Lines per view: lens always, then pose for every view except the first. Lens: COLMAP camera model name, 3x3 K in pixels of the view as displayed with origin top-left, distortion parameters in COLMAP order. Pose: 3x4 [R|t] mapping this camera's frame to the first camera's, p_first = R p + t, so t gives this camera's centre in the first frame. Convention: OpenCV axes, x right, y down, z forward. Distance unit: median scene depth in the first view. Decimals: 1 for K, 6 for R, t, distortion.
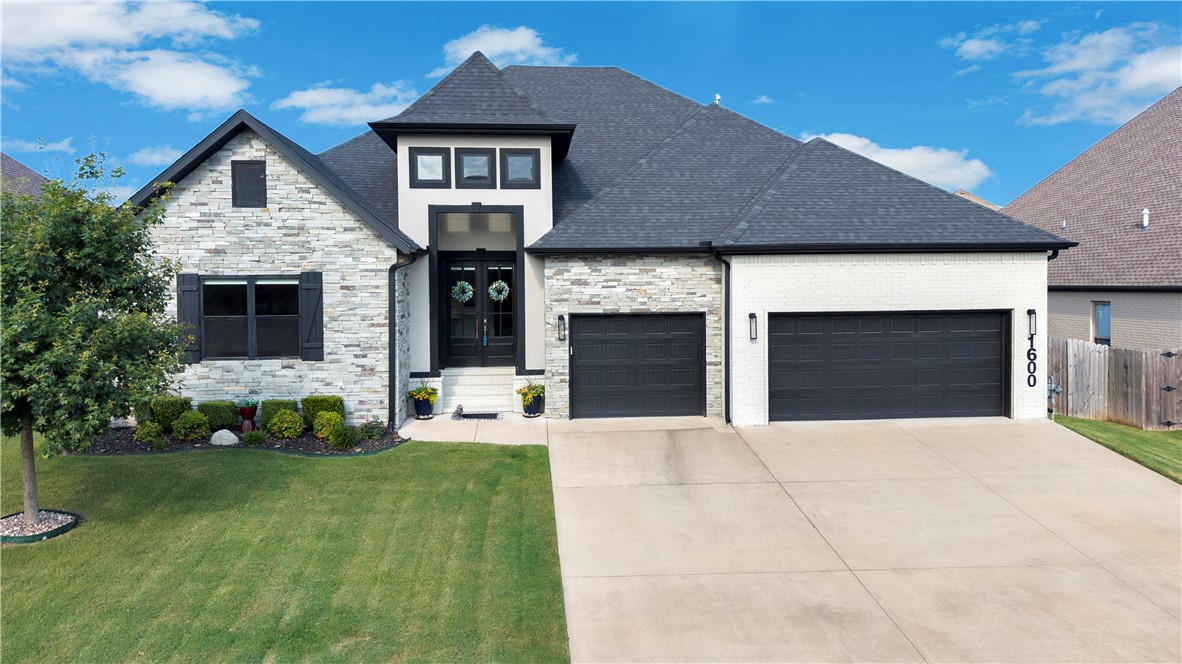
lens RADIAL K [[807.1, 0, 591.0], [0, 807.1, 332.0], [0, 0, 1]] dist [0.006904, -0.001229]
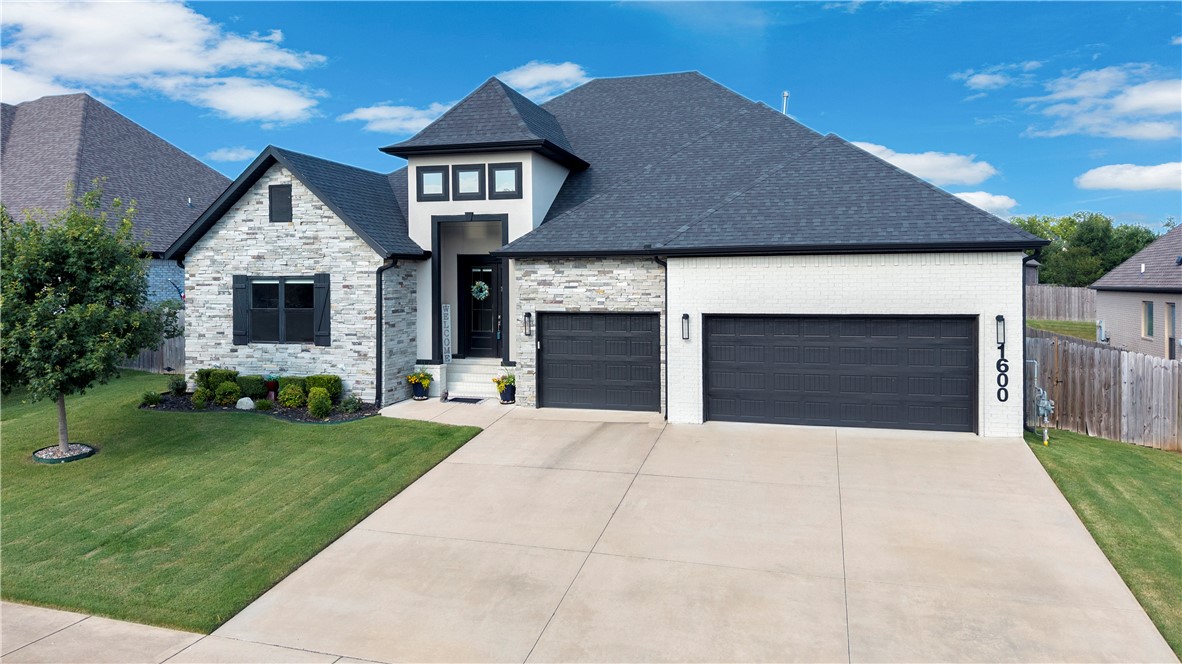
lens RADIAL K [[807.1, 0, 591.0], [0, 807.1, 332.0], [0, 0, 1]] dist [0.006904, -0.001229]
pose [[0.936296, 0.025996, -0.350249, 0.434843], [-0.025634, 0.999655, 0.005670, -0.002961], [0.350276, 0.003670, 0.936639, -0.004589]]
